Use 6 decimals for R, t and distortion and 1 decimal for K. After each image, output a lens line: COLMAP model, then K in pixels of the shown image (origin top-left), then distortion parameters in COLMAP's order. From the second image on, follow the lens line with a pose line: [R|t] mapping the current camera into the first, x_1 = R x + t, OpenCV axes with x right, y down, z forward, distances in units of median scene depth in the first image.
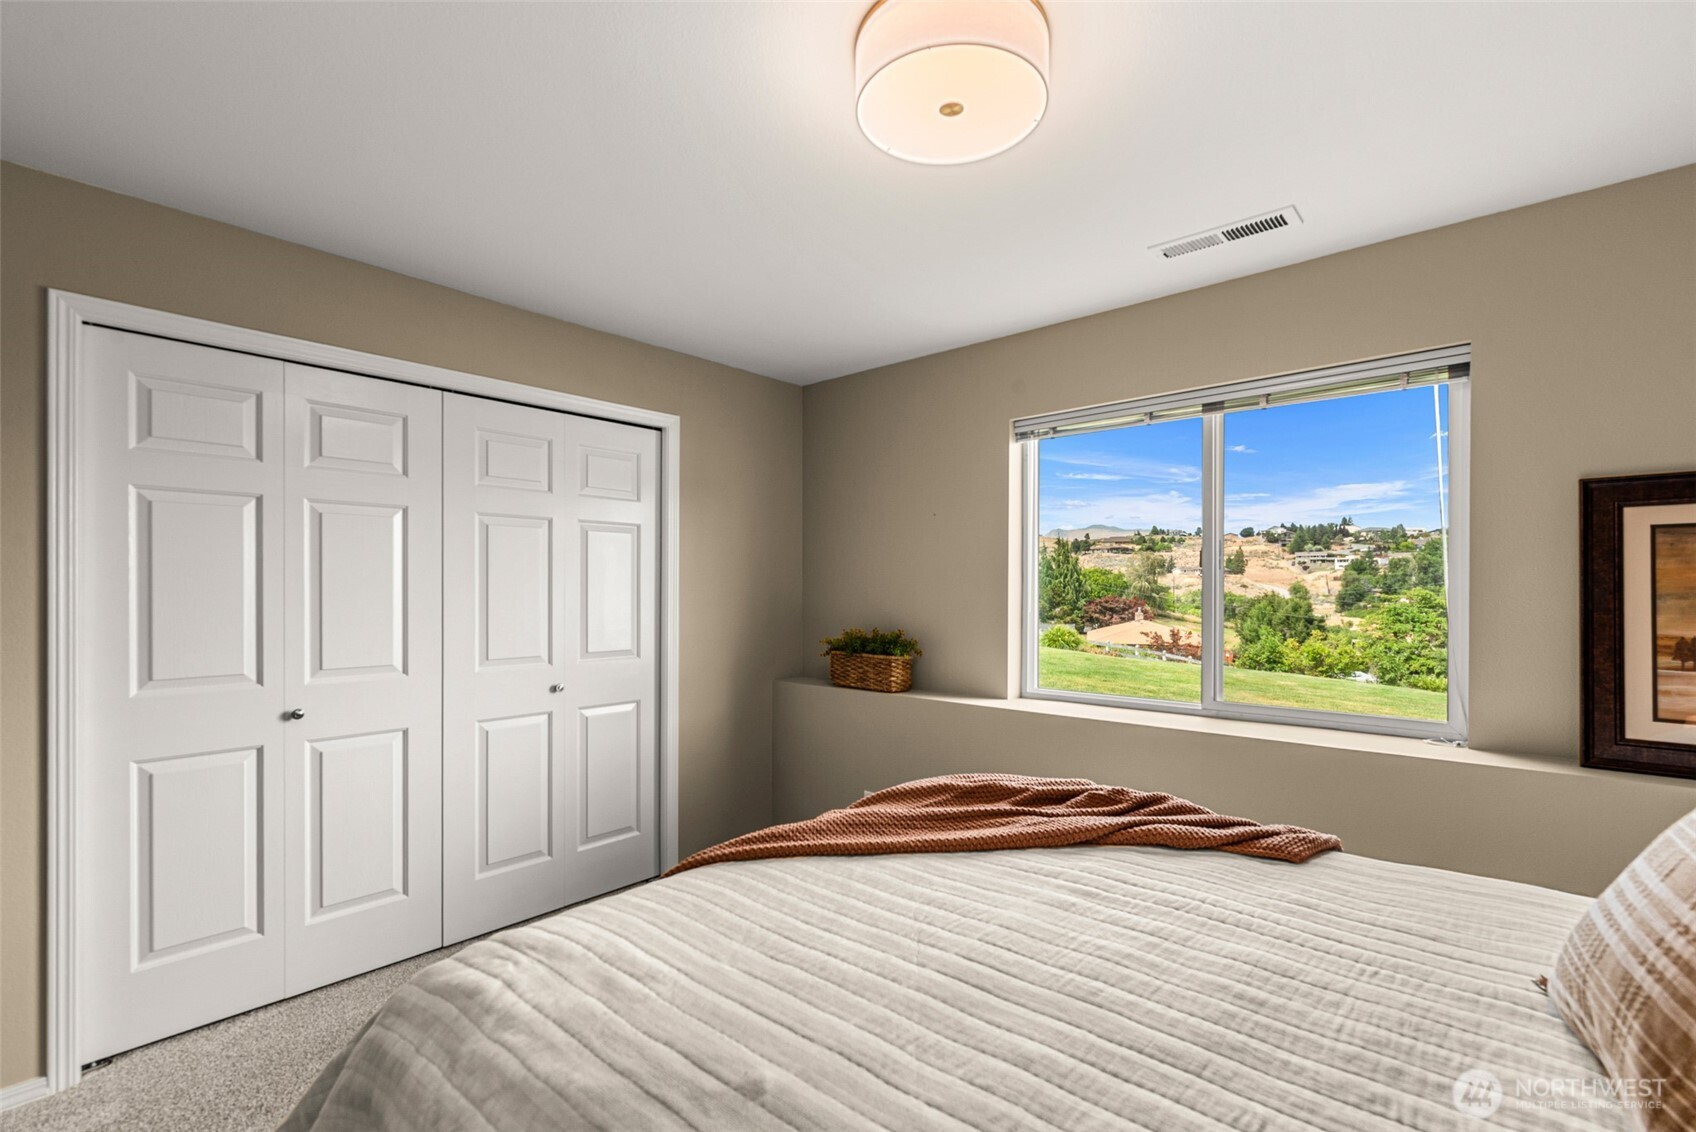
lens RADIAL K [[749.0, 0, 896.2], [0, 749.0, 590.5], [0, 0, 1]] dist [0.002376, -0.000406]
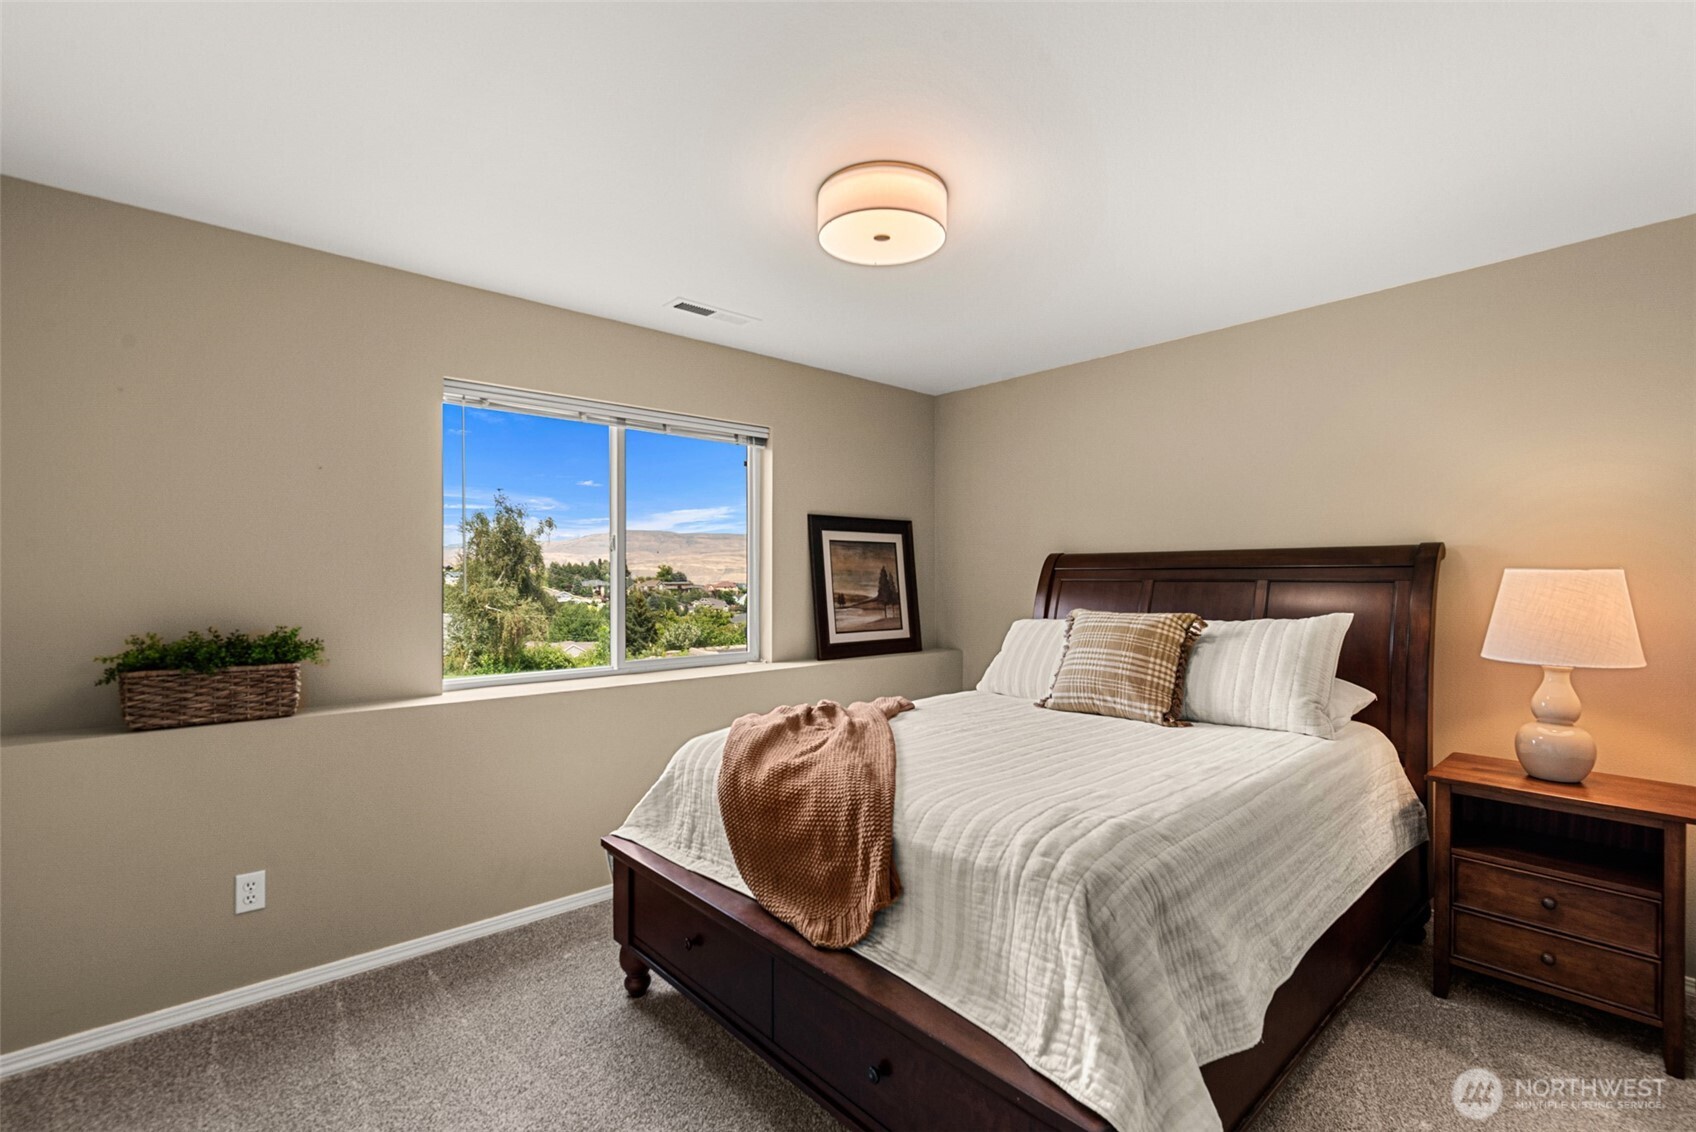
lens RADIAL K [[749.0, 0, 853.1], [0, 749.0, 574.6], [0, 0, 1]] dist [0.002376, -0.000406]
pose [[0.152534, 0.000740, 0.988298, -1.008171], [0.003189, 0.999994, -0.001241, 0.011152], [-0.988293, 0.003341, 0.152531, 0.610702]]
